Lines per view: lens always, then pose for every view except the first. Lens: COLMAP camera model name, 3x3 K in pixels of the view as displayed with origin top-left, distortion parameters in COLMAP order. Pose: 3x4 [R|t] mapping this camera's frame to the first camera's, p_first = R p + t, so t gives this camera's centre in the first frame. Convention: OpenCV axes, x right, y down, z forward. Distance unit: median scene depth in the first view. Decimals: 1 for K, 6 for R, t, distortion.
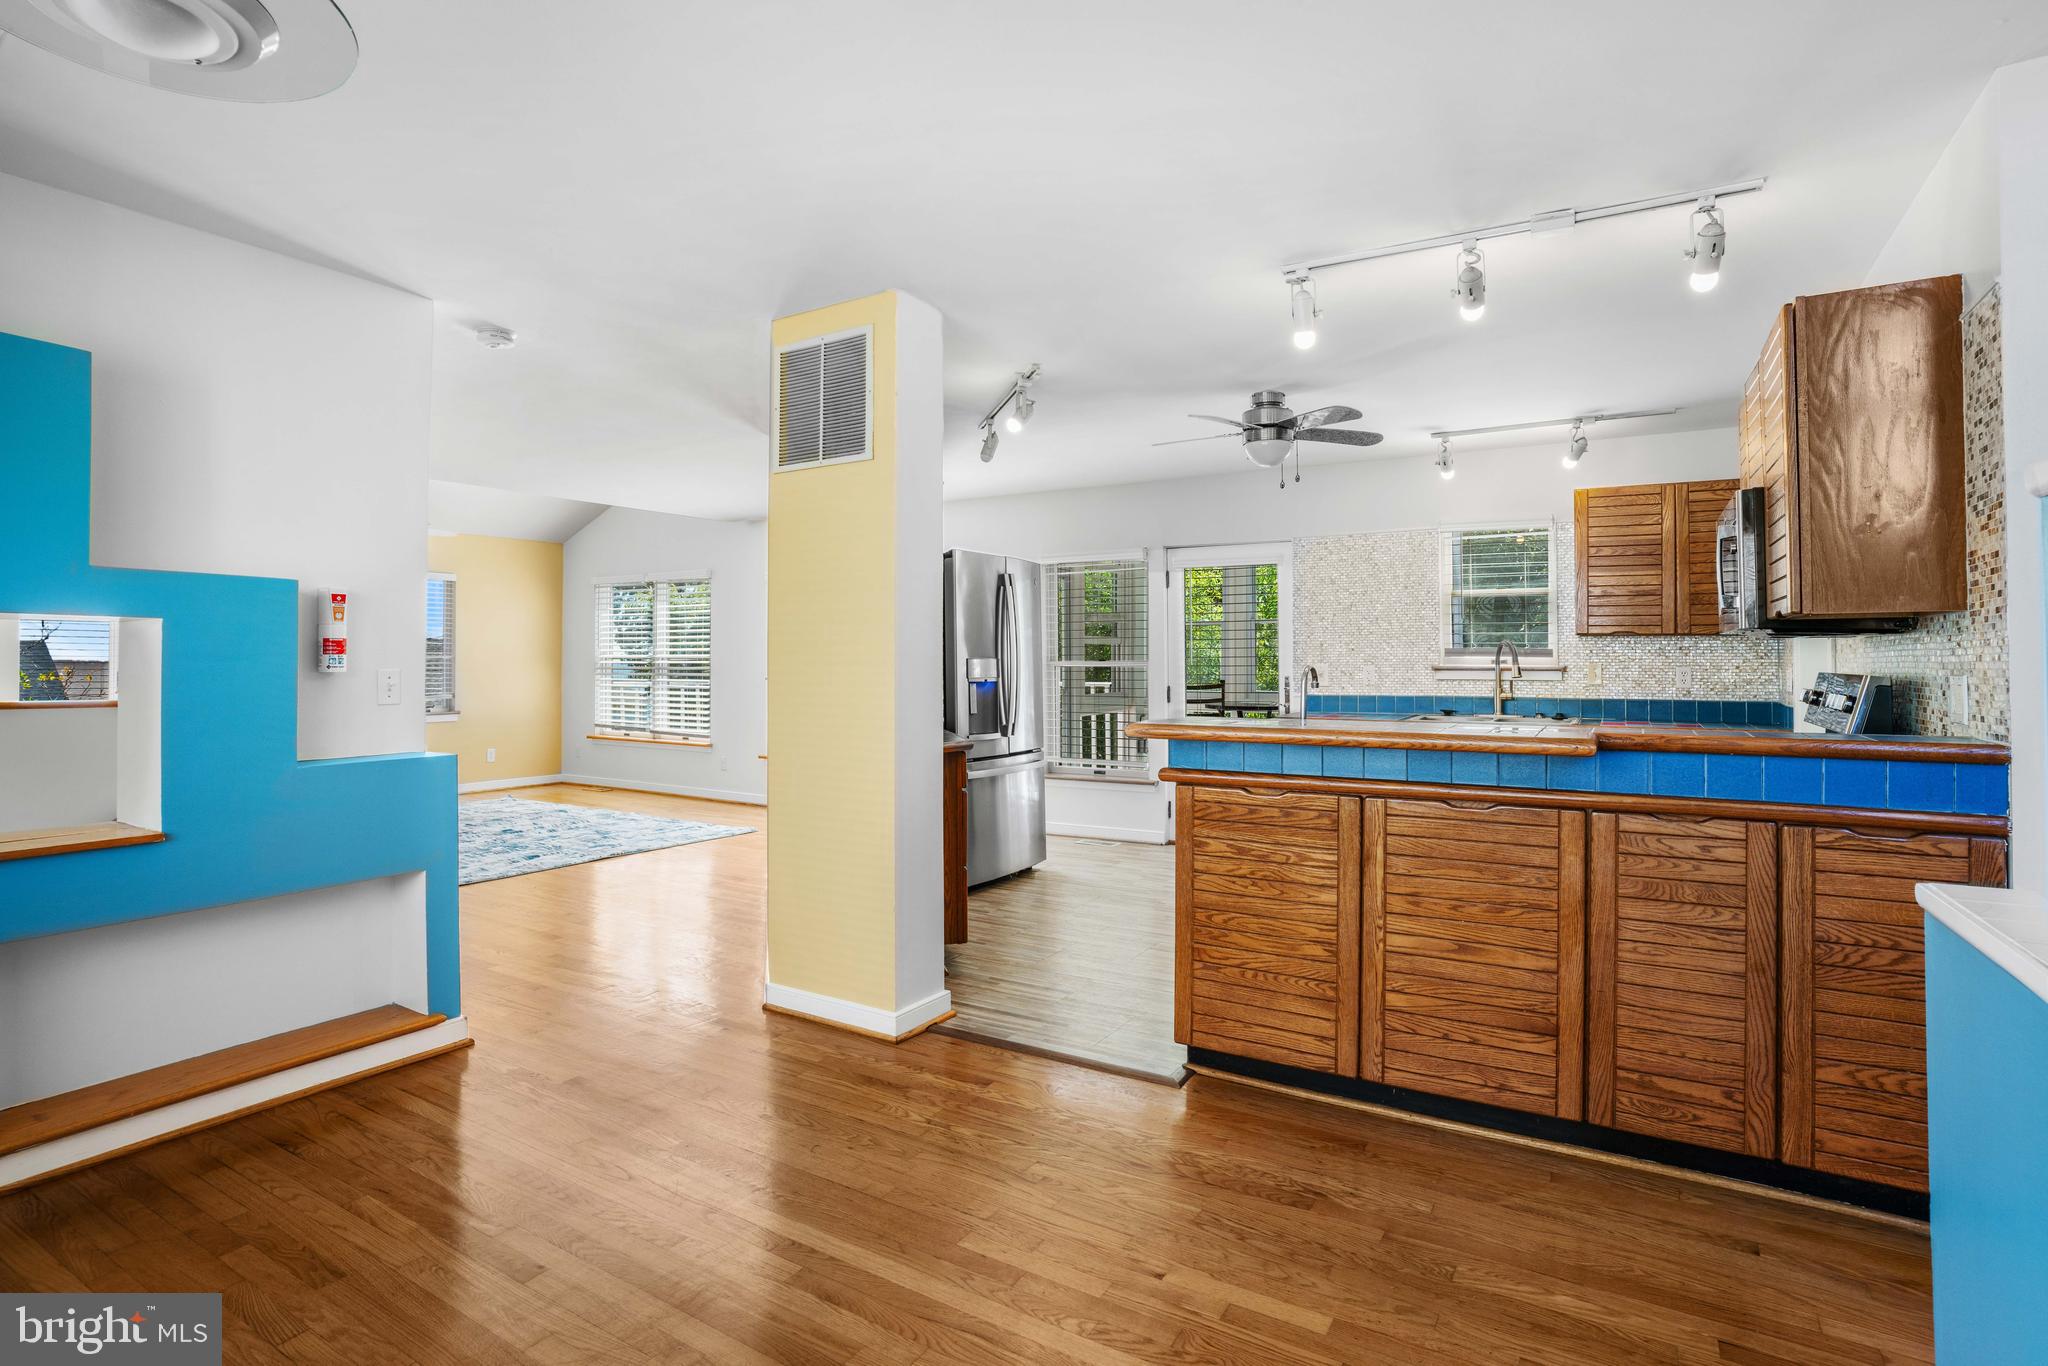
lens RADIAL K [[1005.9, 0, 1023.4], [0, 1005.9, 675.8], [0, 0, 1]] dist [-0.001505, 0.000252]
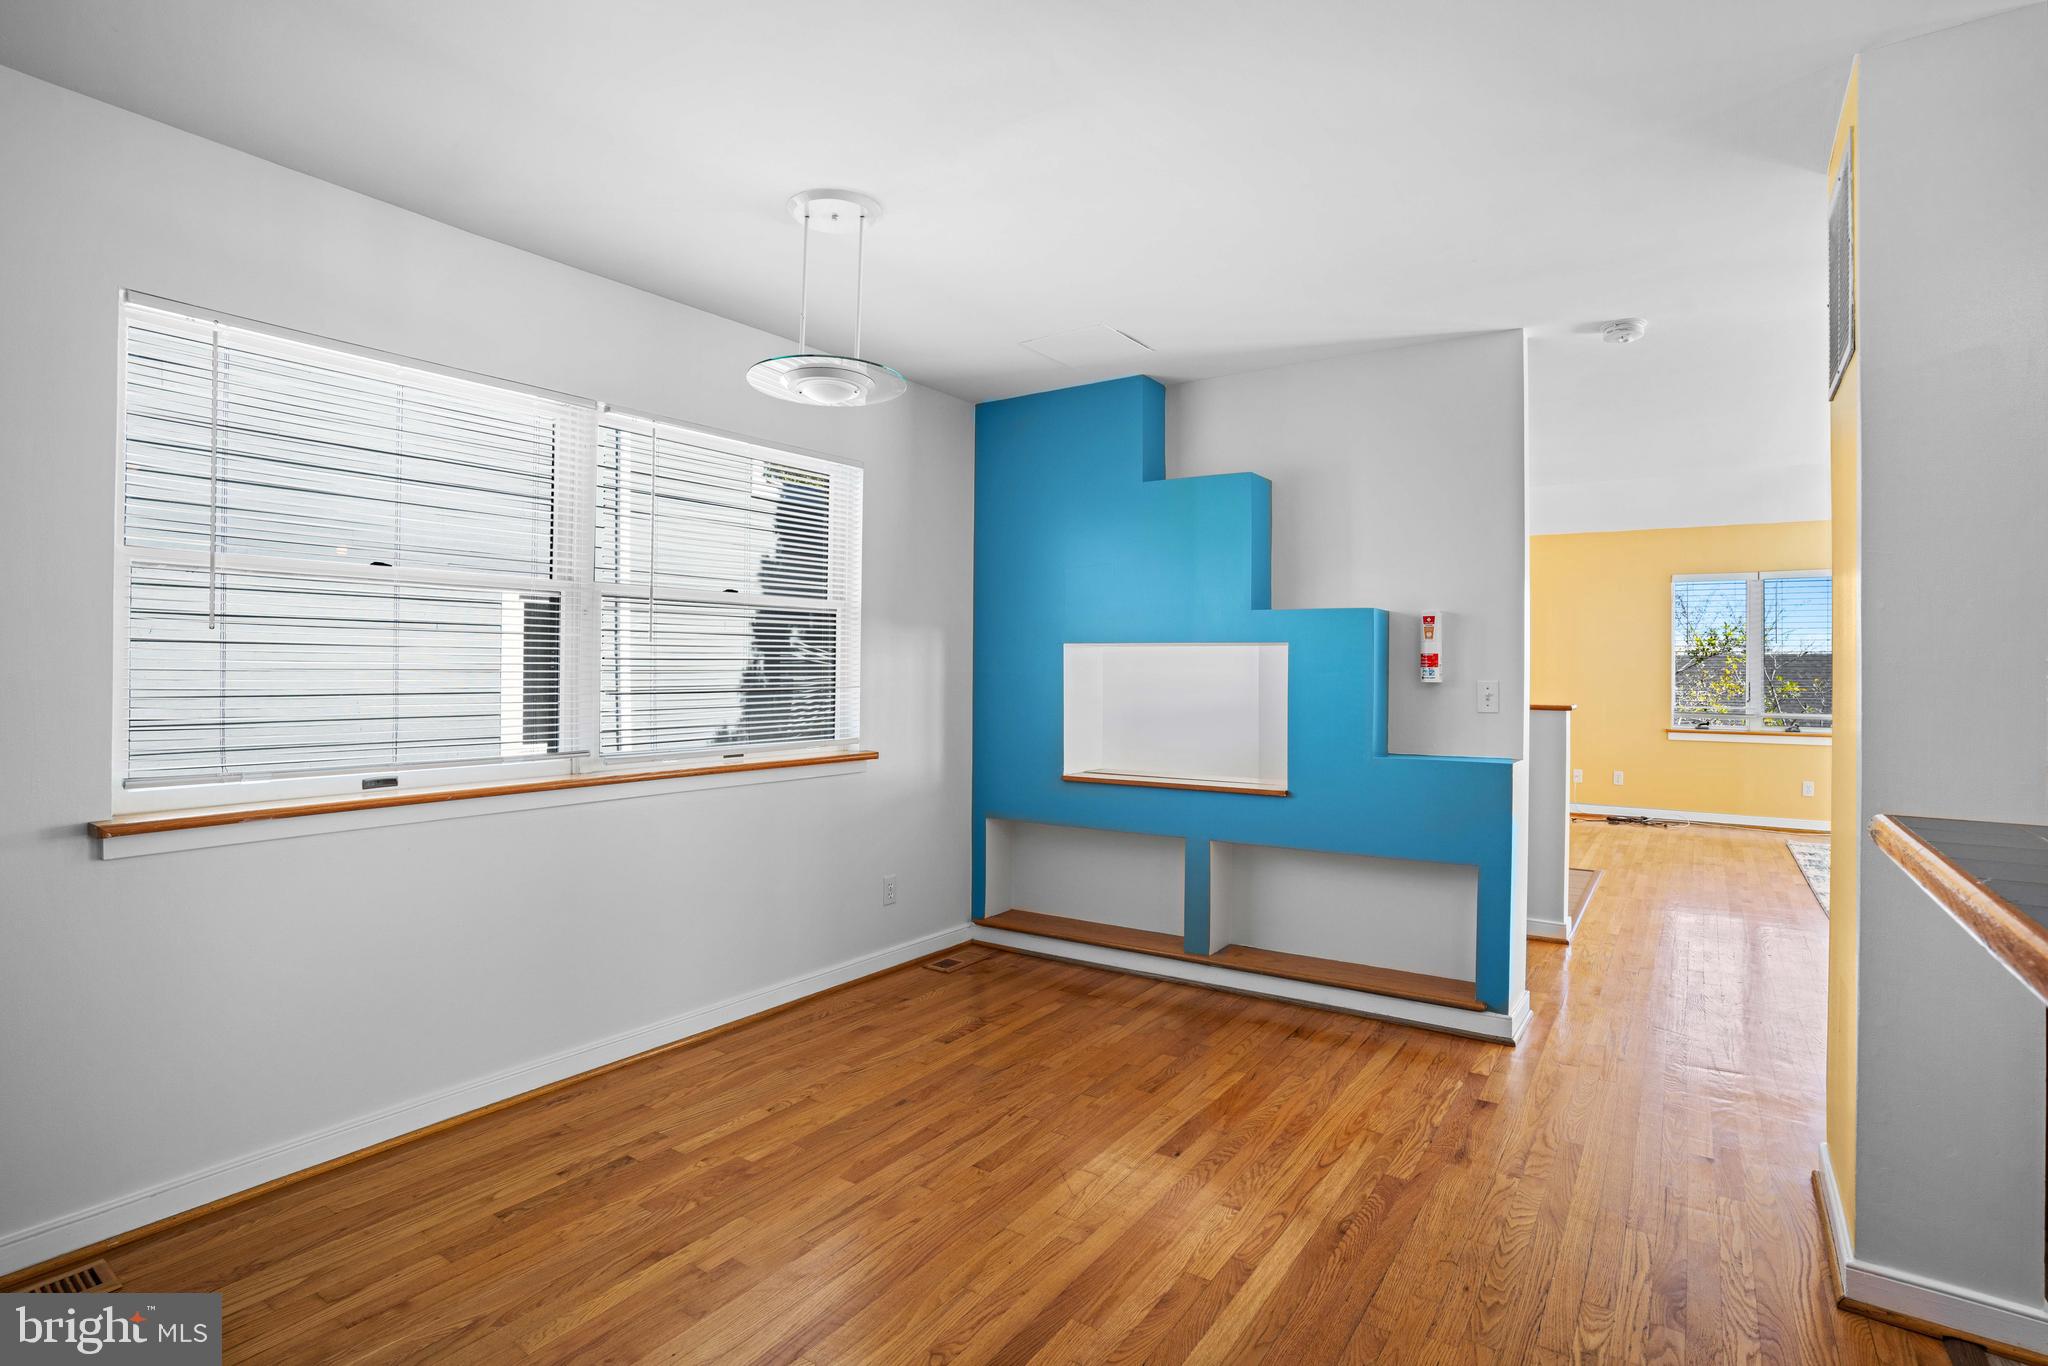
lens RADIAL K [[1005.9, 0, 1026.0], [0, 1005.9, 677.7], [0, 0, 1]] dist [-0.001505, 0.000252]
pose [[-0.049676, -0.005218, -0.998752, 0.531371], [-0.008318, 0.999954, -0.004810, 0.000736], [0.998731, 0.008069, -0.049717, 0.586985]]
